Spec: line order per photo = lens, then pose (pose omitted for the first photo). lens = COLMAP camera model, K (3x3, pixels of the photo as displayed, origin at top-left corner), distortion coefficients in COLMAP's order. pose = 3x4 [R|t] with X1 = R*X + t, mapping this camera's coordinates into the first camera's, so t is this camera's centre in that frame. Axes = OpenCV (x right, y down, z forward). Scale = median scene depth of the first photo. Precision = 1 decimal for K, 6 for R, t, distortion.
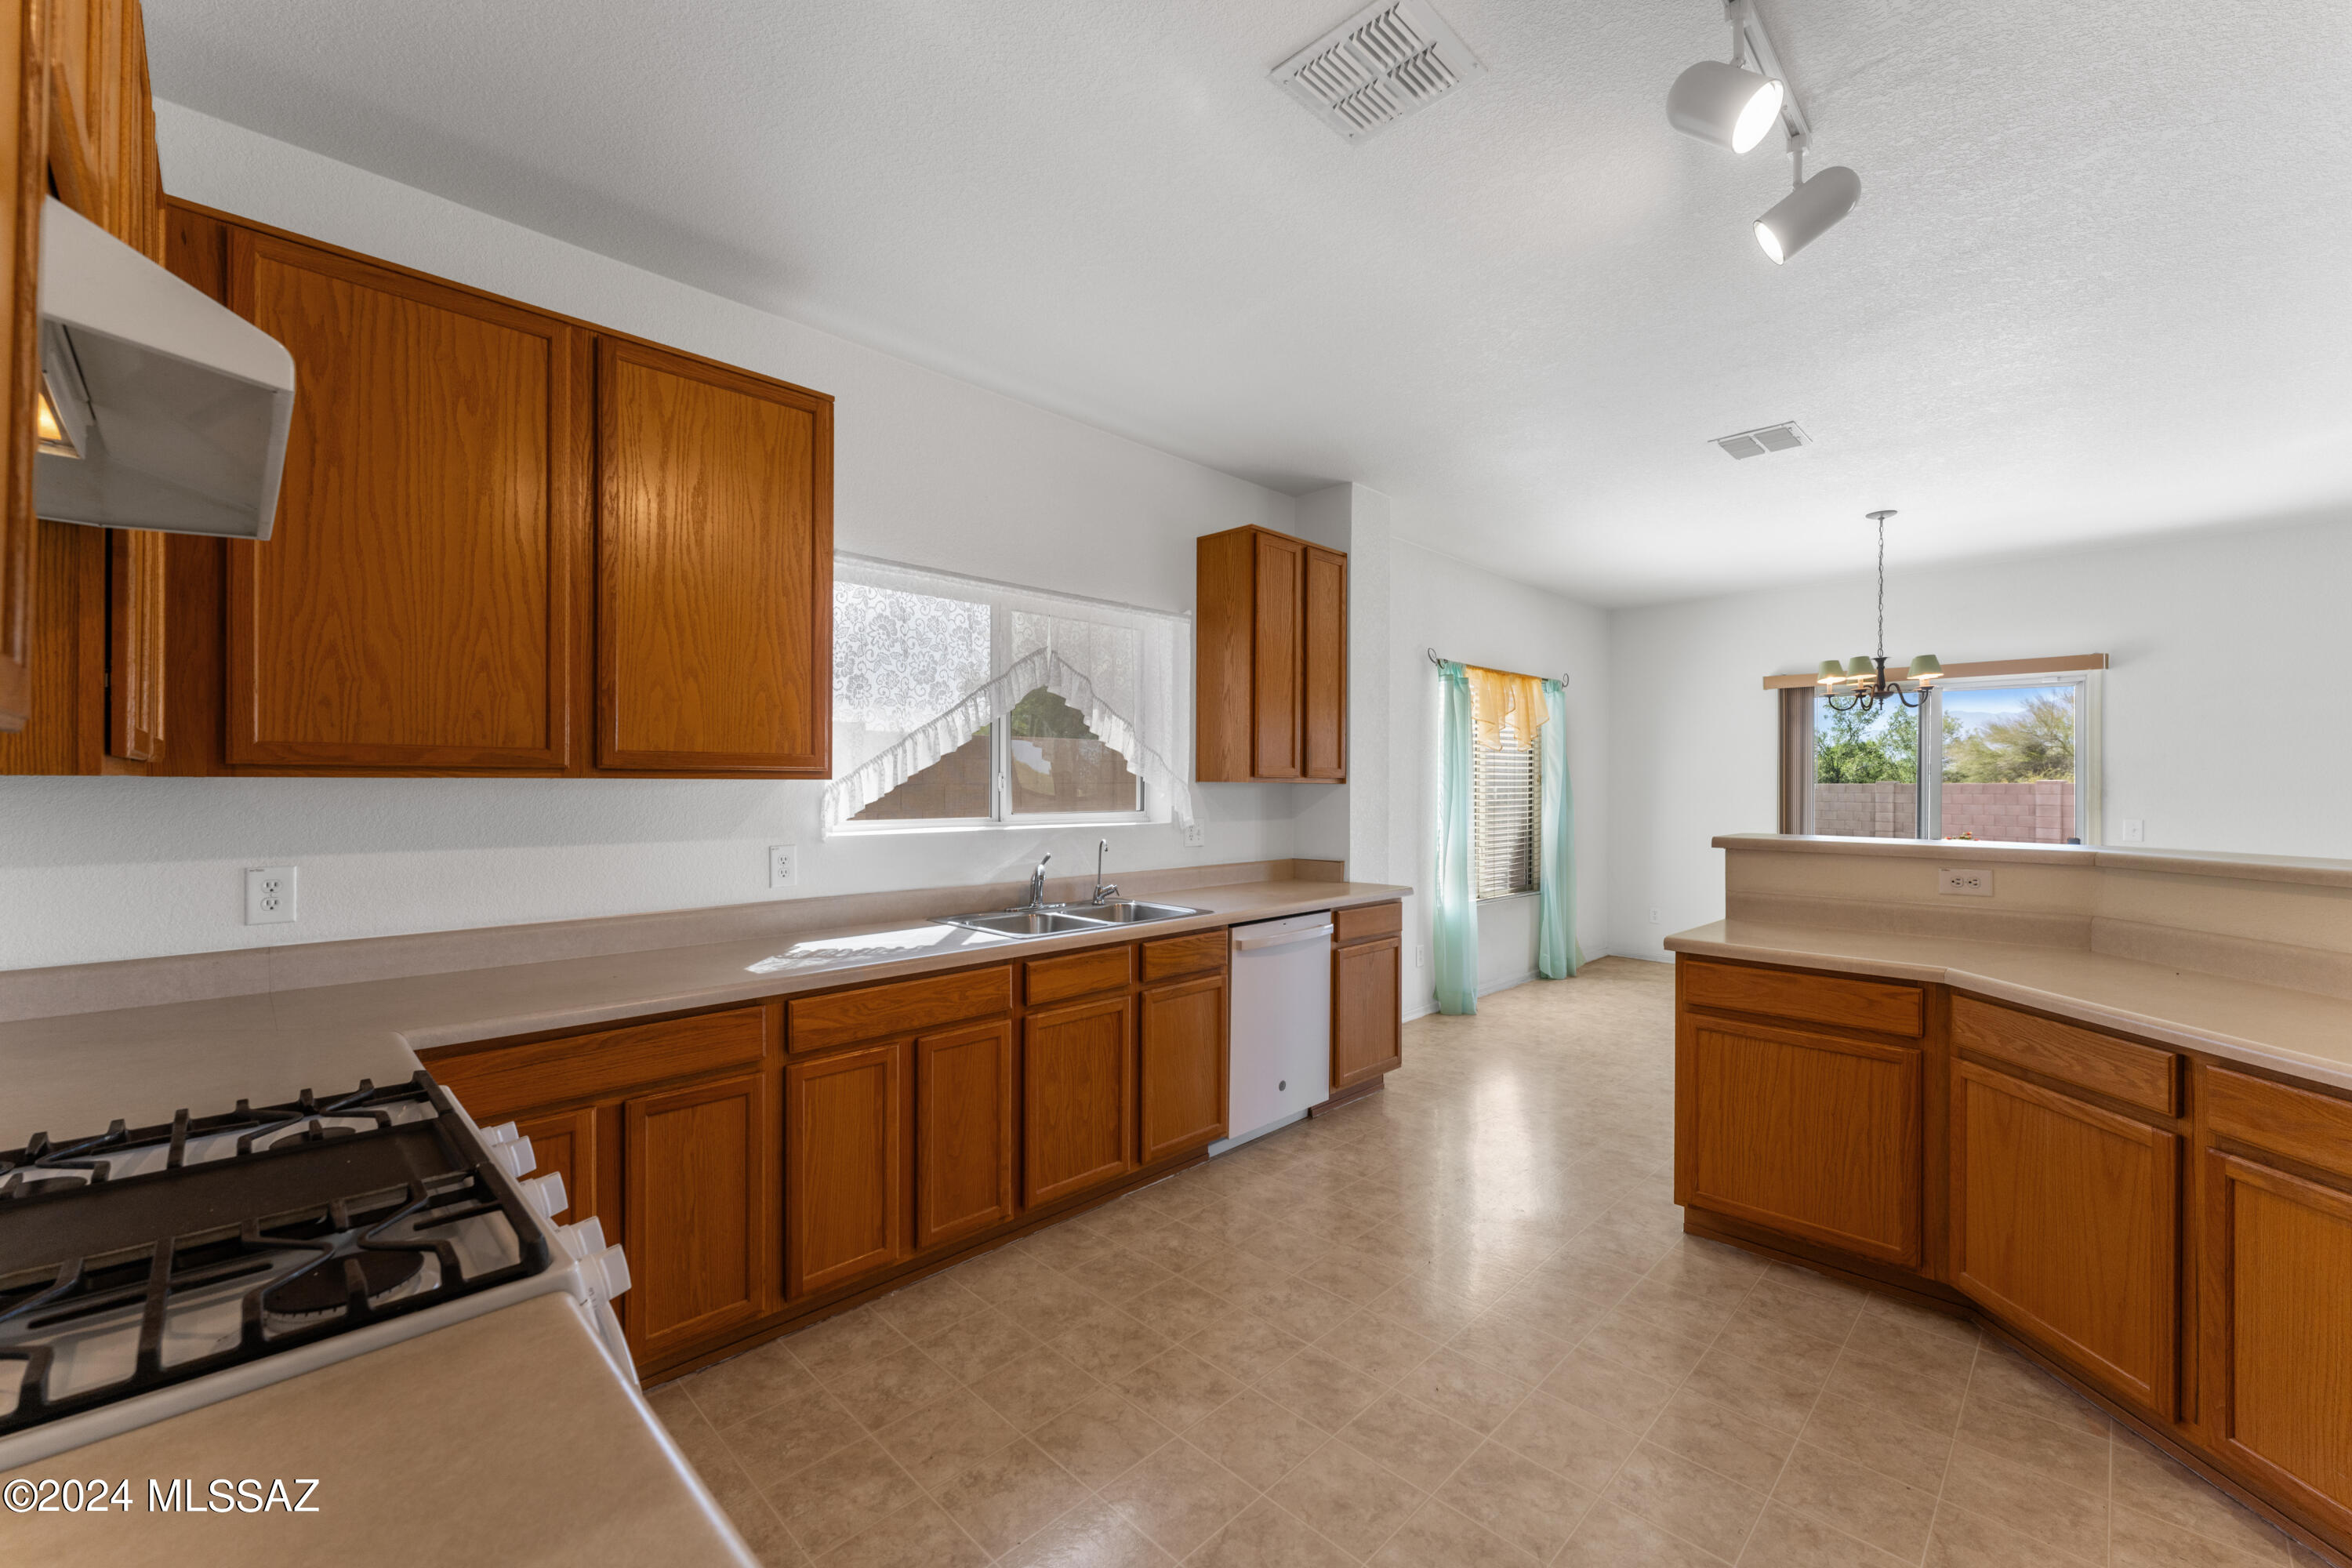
lens RADIAL K [[939.6, 0, 1173.6], [0, 939.6, 780.9], [0, 0, 1]] dist [0.003251, 0.000203]
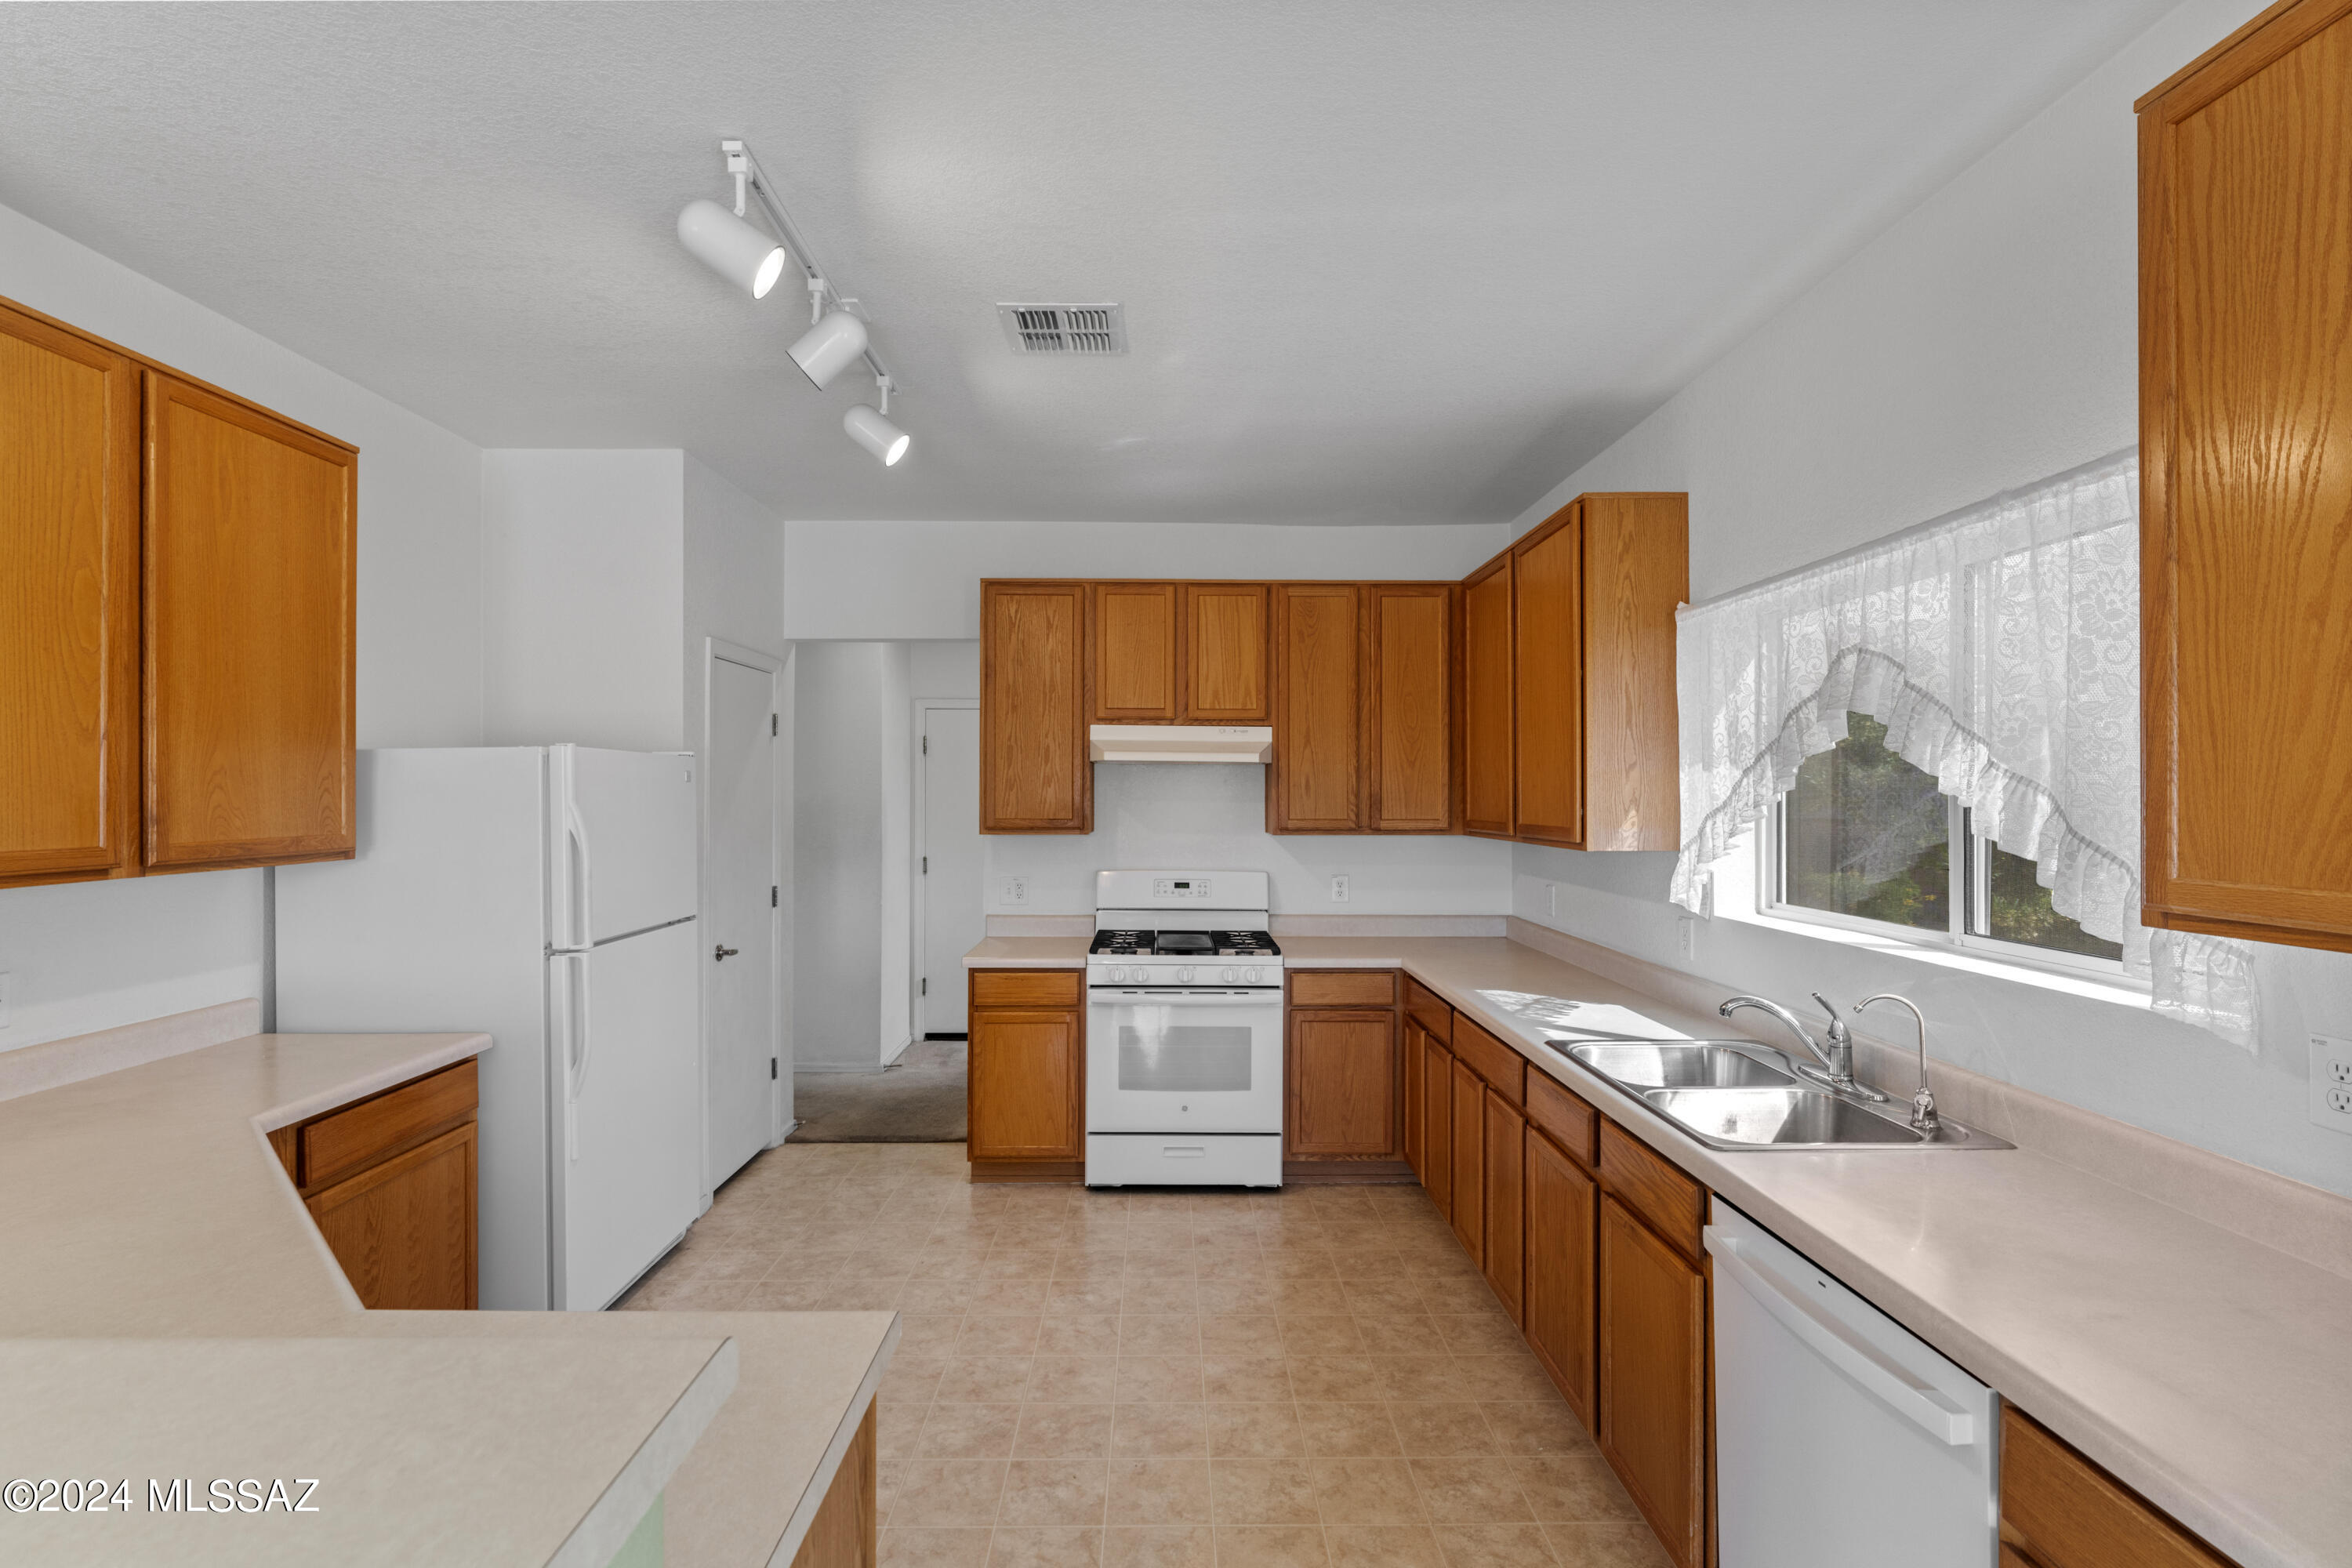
lens RADIAL K [[1072.8, 0, 1176.0], [0, 1072.8, 784.0], [0, 0, 1]] dist [-0.000121, -0.000049]
pose [[-0.694866, -0.012232, -0.719035, 0.861219], [-0.002735, 0.999893, -0.014366, -0.060322], [0.719134, -0.008016, -0.694825, 1.562608]]
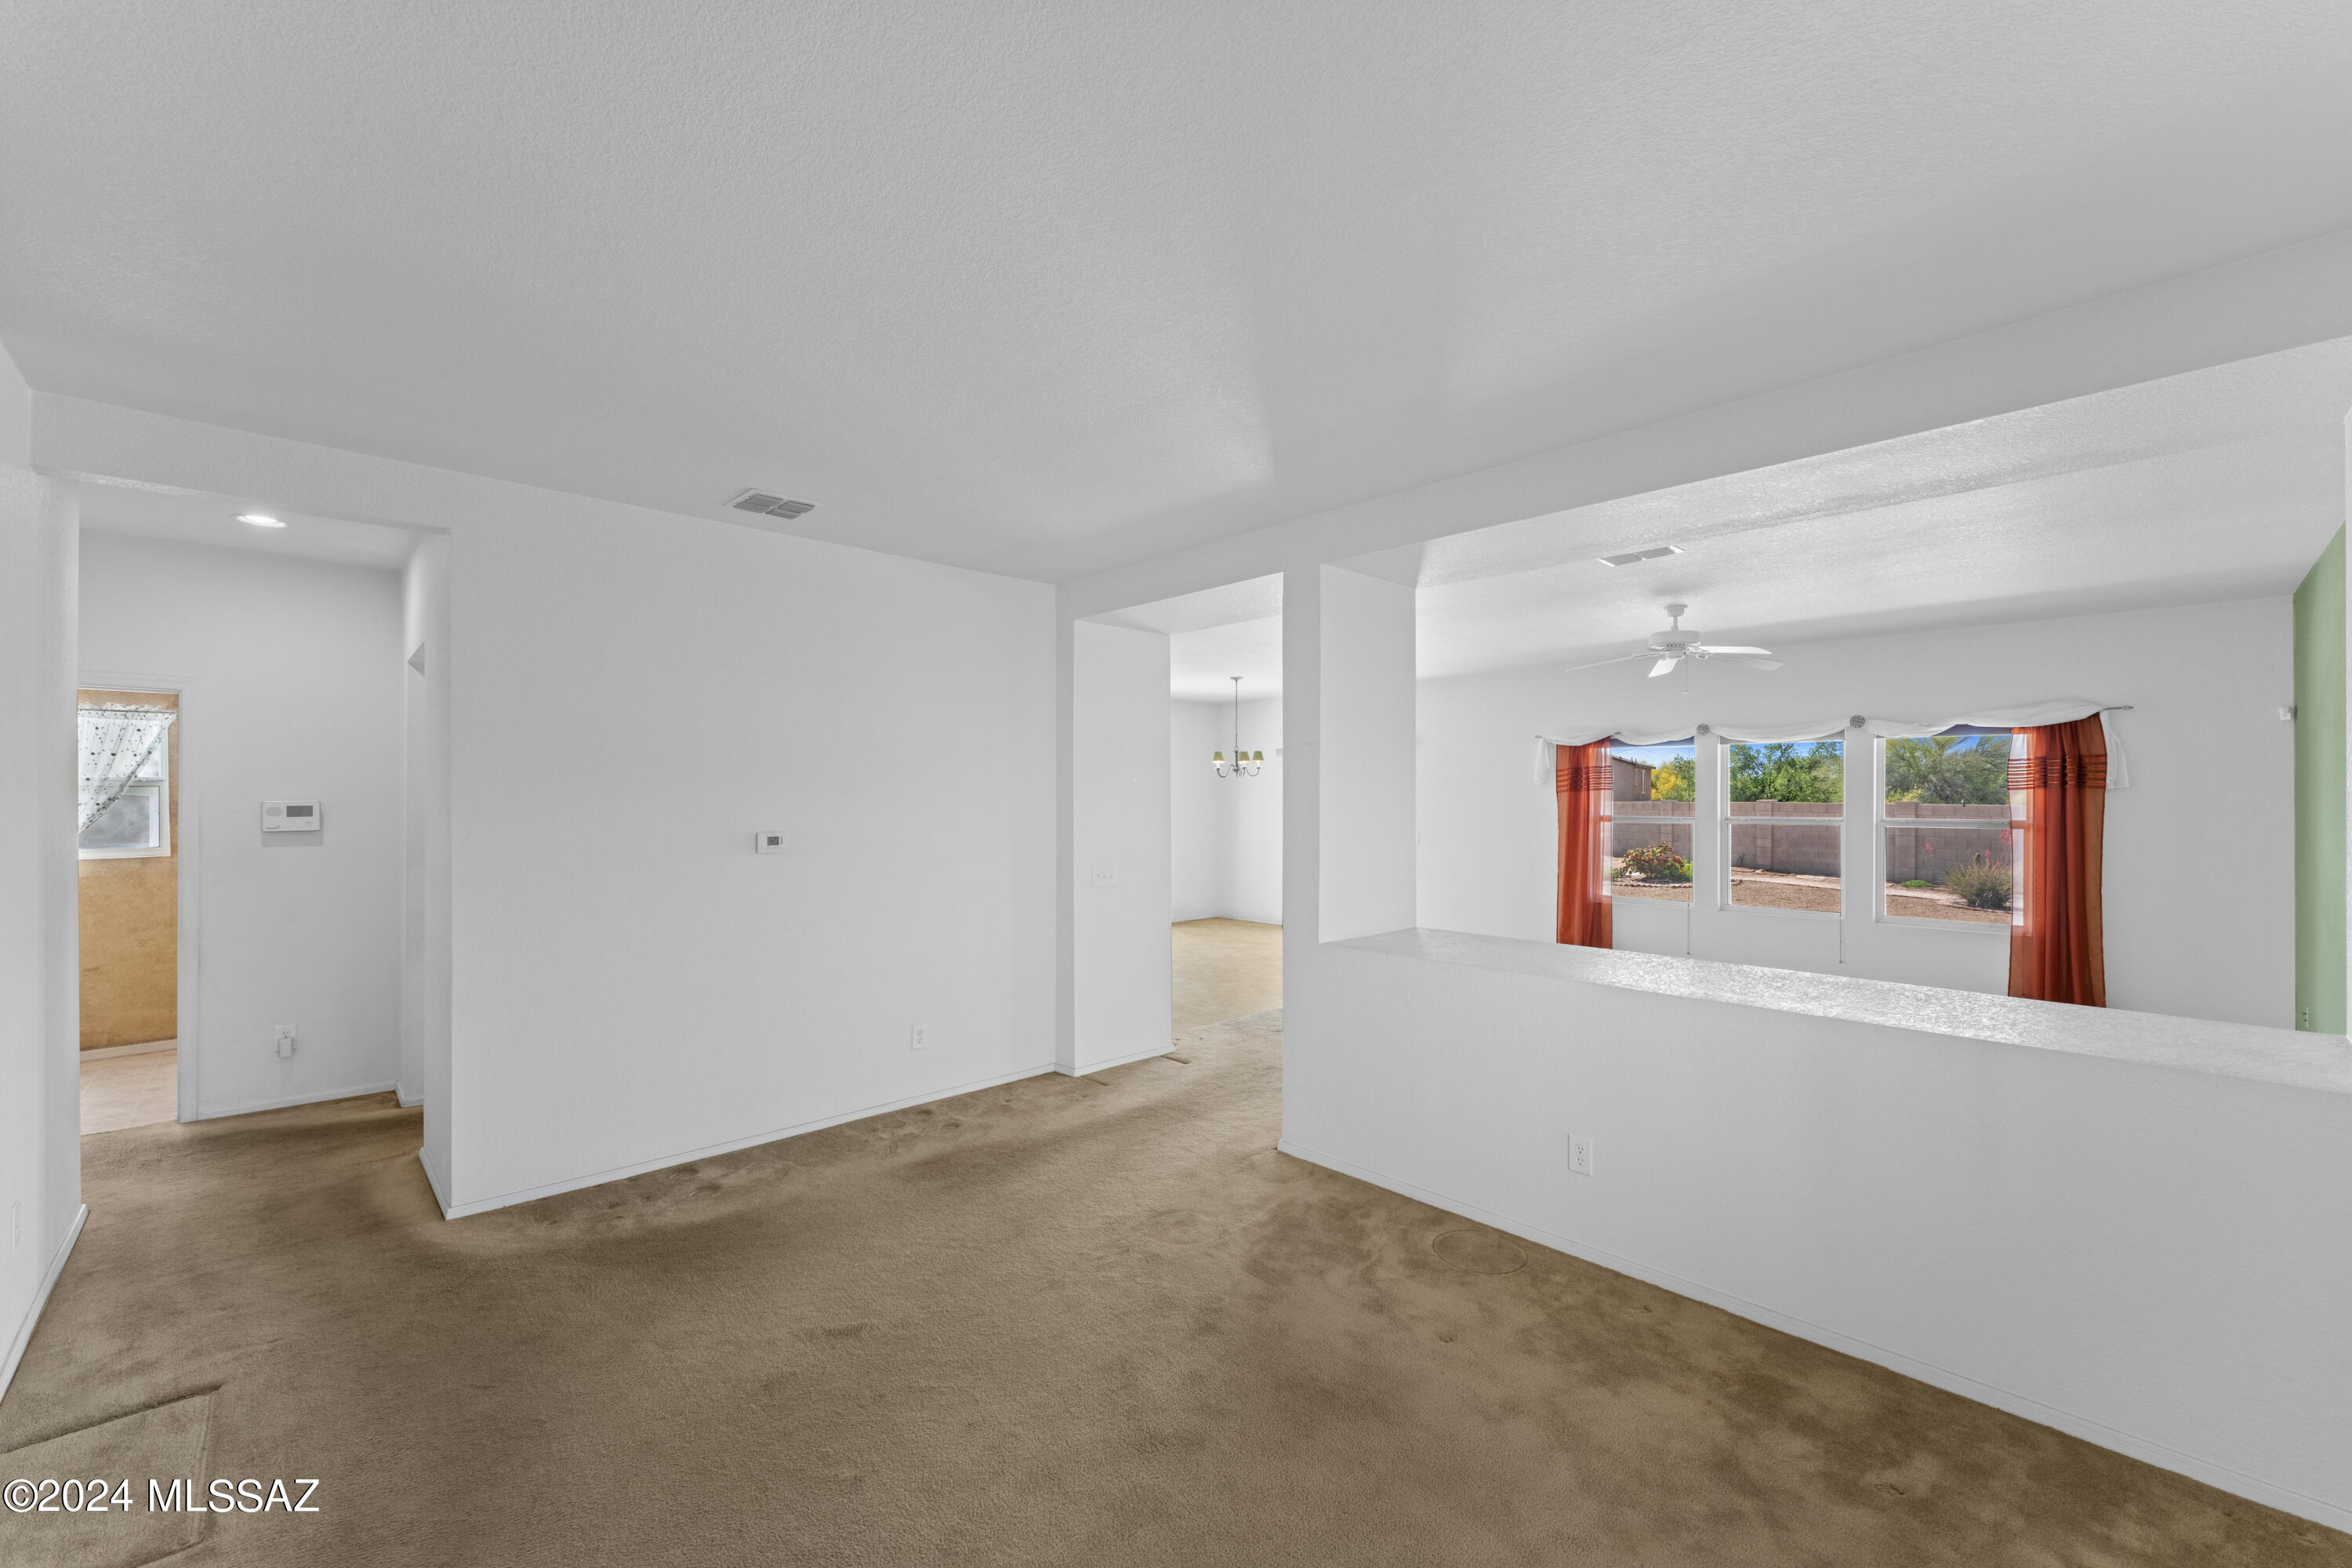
lens RADIAL K [[950.1, 0, 1170.3], [0, 950.1, 792.3], [0, 0, 1]] dist [0.001852, 0.000112]
pose [[0.999547, -0.007278, -0.029196, 1.269150], [0.007186, 0.999969, -0.003263, -0.080290], [0.029219, 0.003052, 0.999568, -1.821036]]
